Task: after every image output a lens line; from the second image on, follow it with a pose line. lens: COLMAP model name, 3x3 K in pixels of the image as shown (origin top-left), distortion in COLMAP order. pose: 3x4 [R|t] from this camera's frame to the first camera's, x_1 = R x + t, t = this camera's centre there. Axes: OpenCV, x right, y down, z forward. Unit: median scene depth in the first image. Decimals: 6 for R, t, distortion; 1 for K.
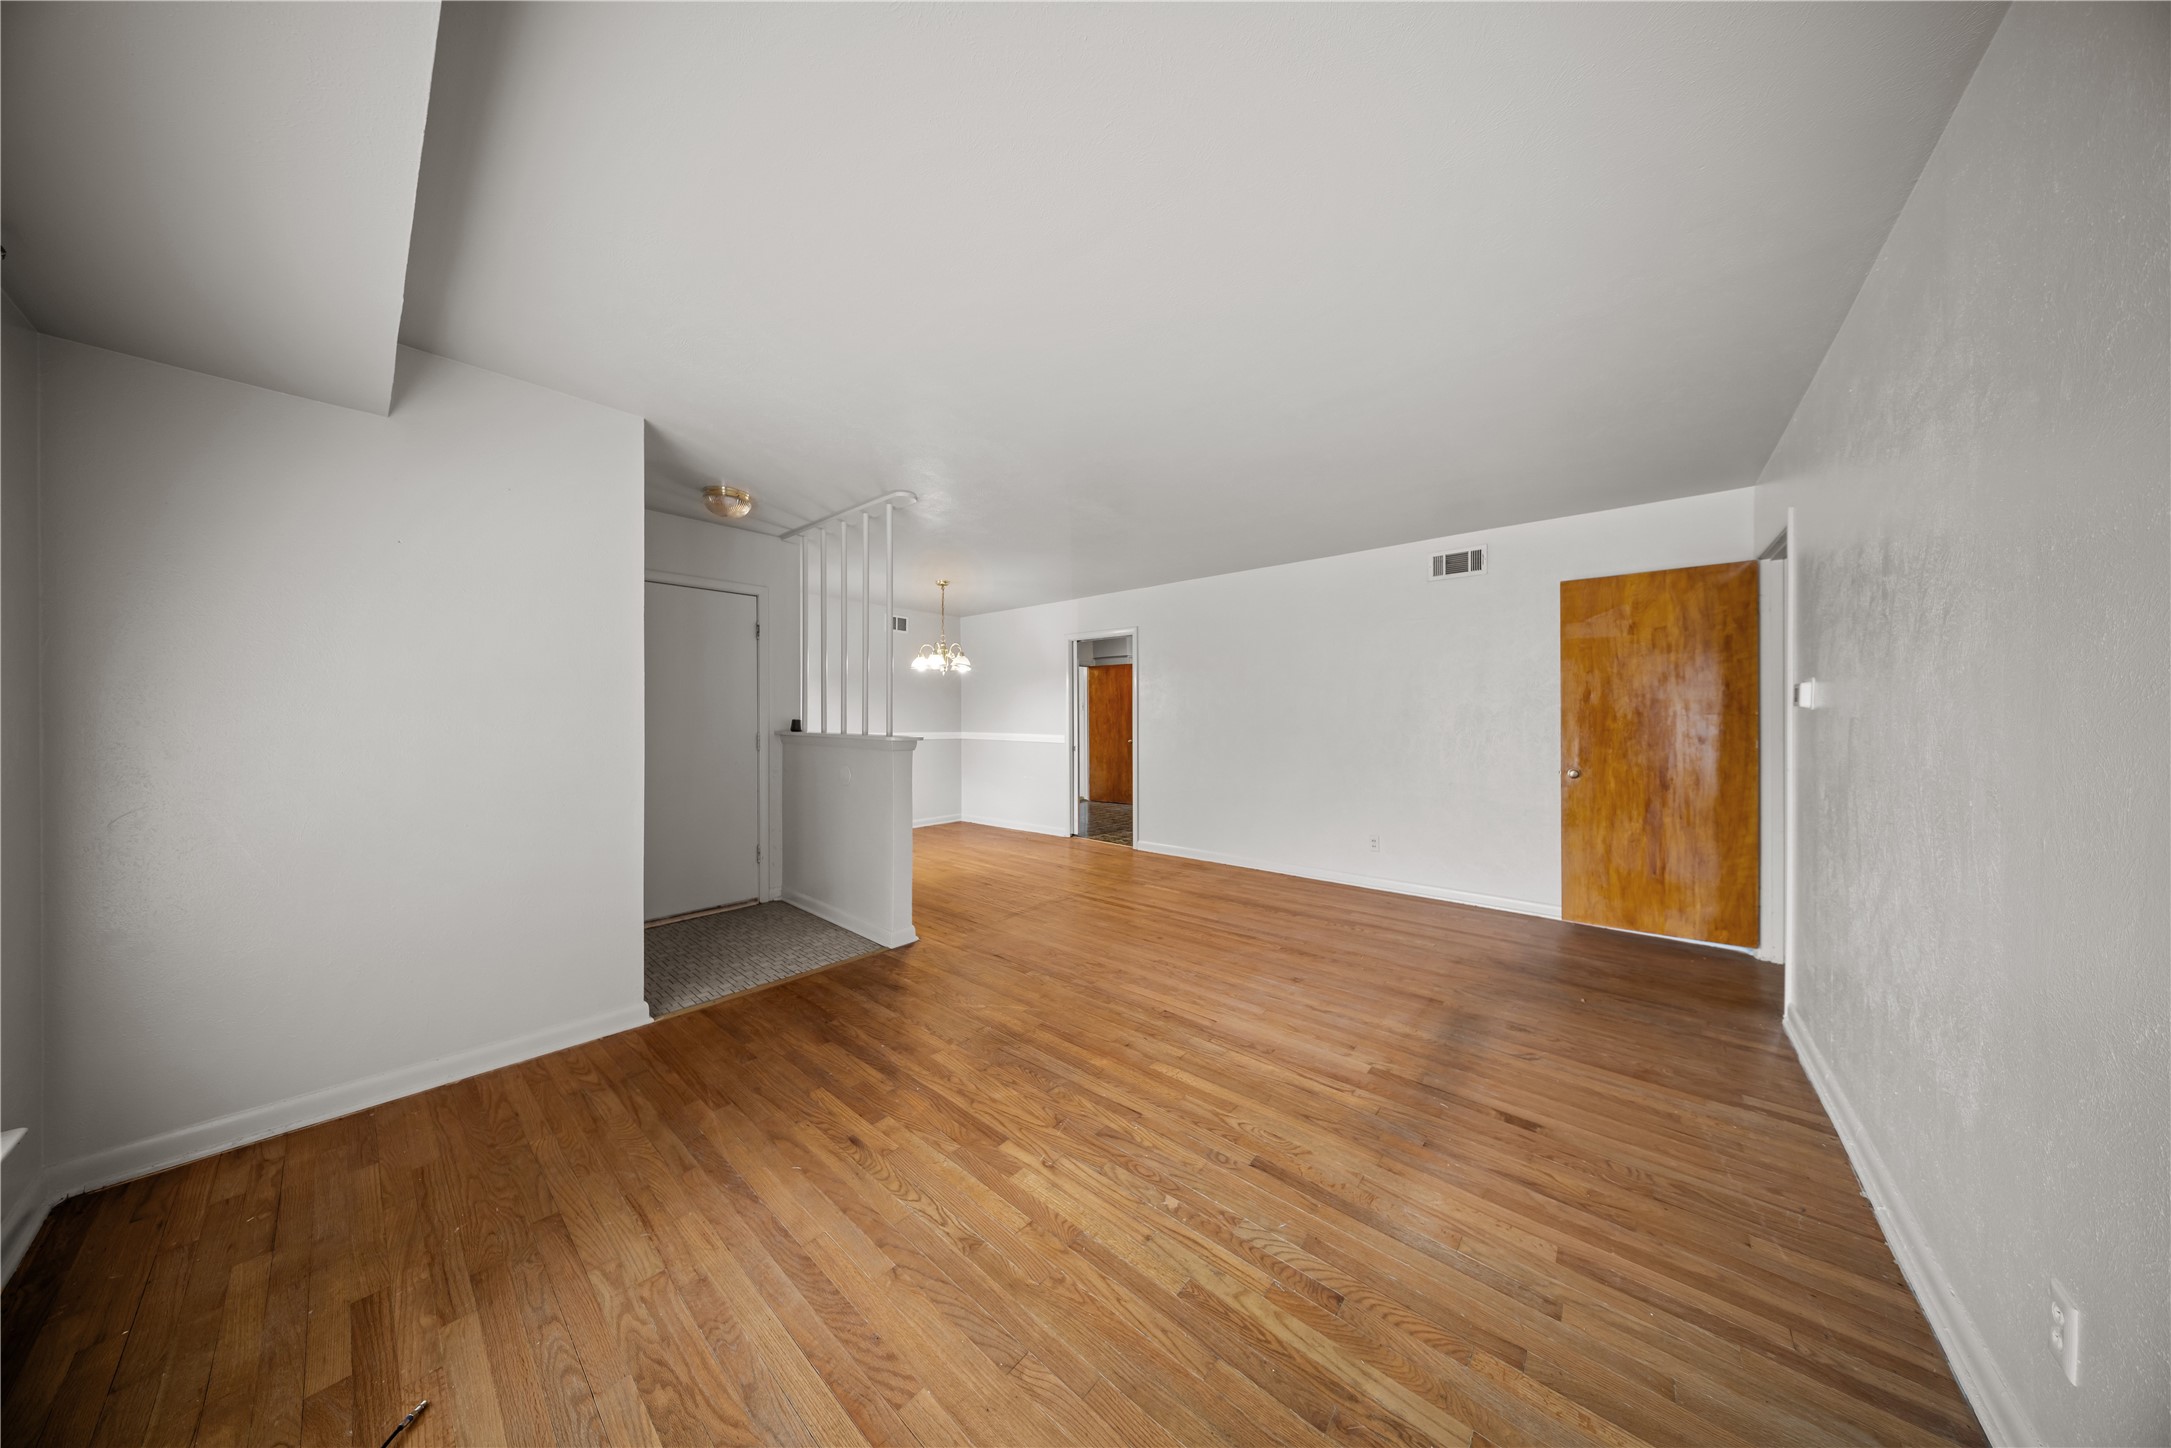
lens RADIAL K [[635.4, 0, 1090.3], [0, 635.4, 715.5], [0, 0, 1]] dist [0.013817, -0.004521]
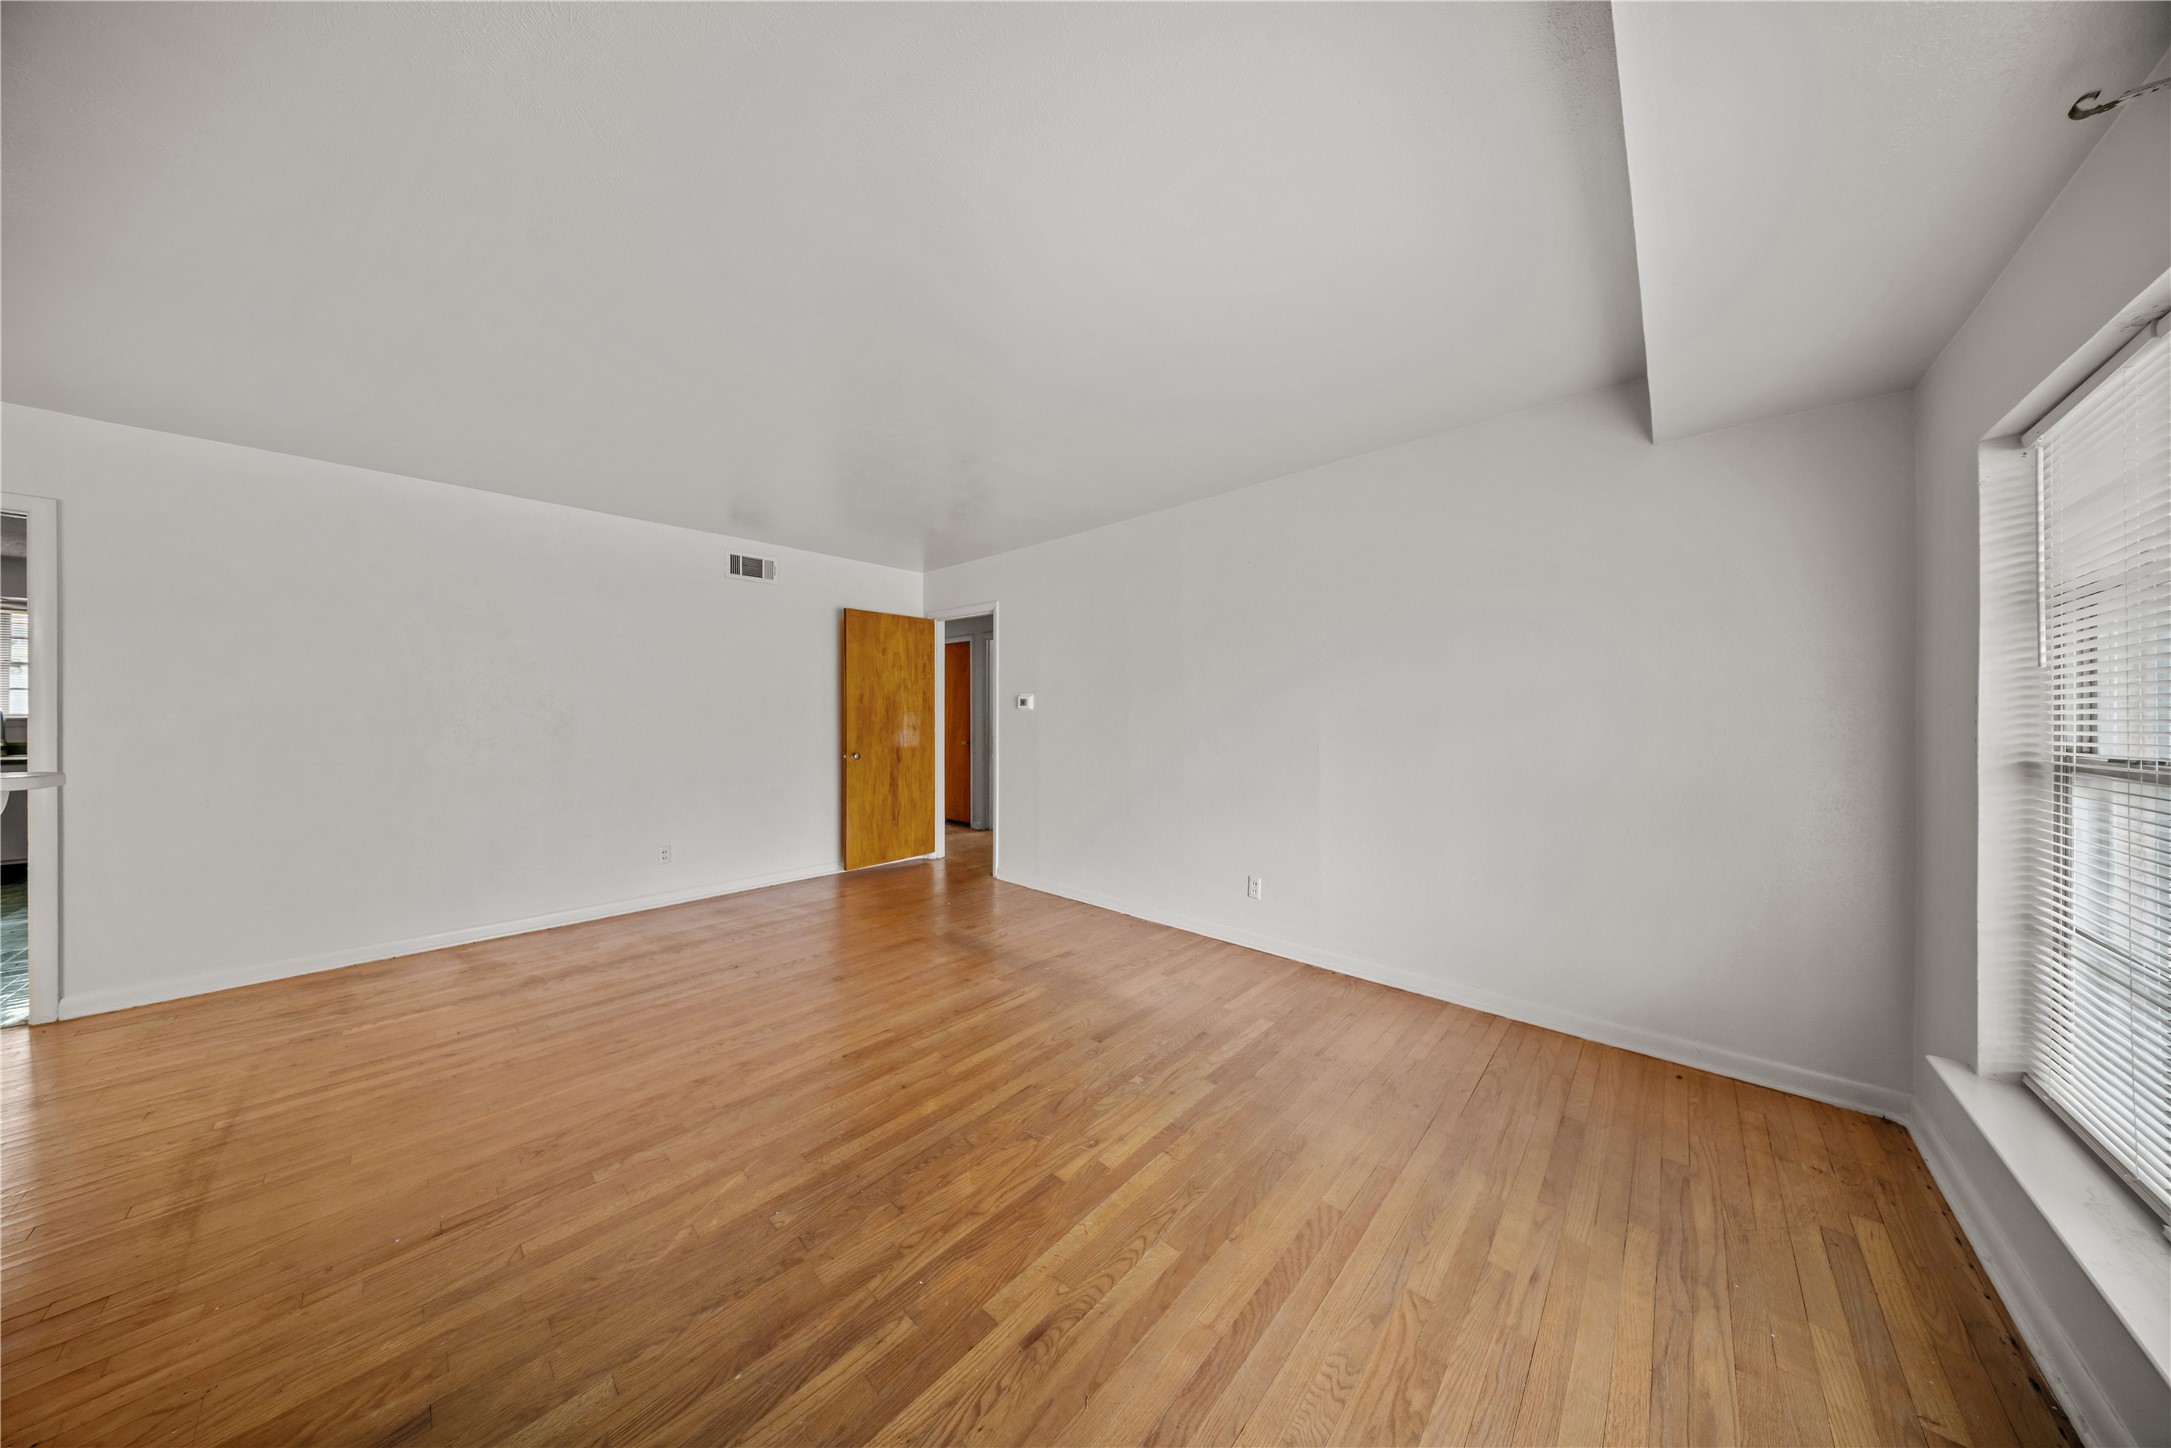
lens RADIAL K [[635.4, 0, 1090.3], [0, 635.4, 715.5], [0, 0, 1]] dist [0.013817, -0.004521]
pose [[0.039870, -0.001343, 0.999204, -0.913732], [-0.004572, 0.999988, 0.001526, 0.003608], [-0.999194, -0.004629, 0.039864, 0.800694]]
